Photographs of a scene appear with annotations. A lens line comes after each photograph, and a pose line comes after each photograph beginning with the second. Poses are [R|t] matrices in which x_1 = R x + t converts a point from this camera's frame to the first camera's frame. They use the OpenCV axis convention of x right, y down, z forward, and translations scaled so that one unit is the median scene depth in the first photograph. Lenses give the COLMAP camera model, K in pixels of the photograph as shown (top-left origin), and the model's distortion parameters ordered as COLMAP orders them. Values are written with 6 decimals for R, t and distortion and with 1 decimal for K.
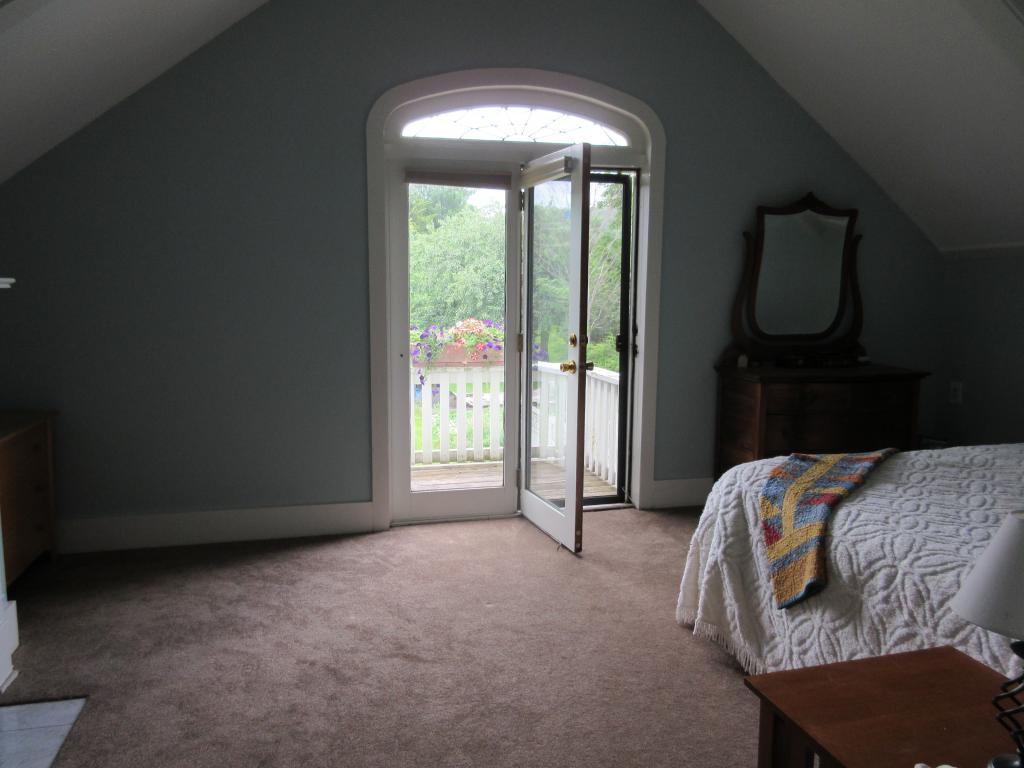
lens RADIAL K [[759.3, 0, 512.0], [0, 759.3, 384.0], [0, 0, 1]] dist [-0.002438, -0.008431]
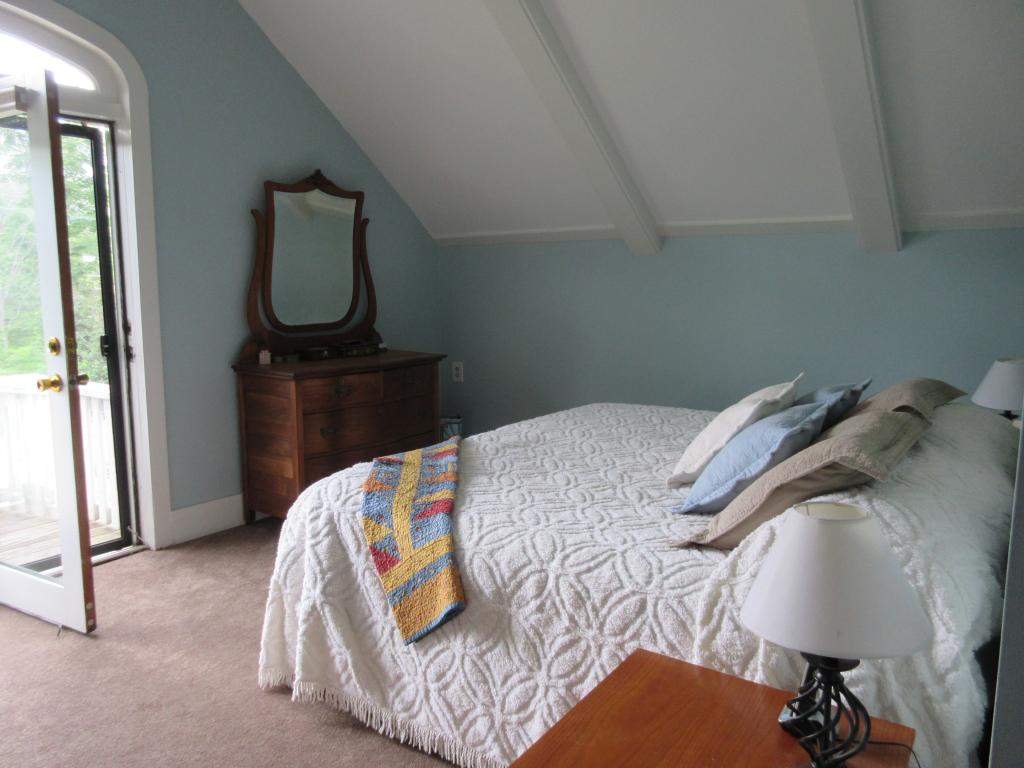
lens RADIAL K [[759.3, 0, 512.0], [0, 759.3, 384.0], [0, 0, 1]] dist [-0.002438, -0.008431]
pose [[0.764357, -0.095787, 0.637639, -0.071100], [0.087790, 0.995155, 0.044257, -0.022563], [-0.638789, 0.022150, 0.769063, 0.246101]]
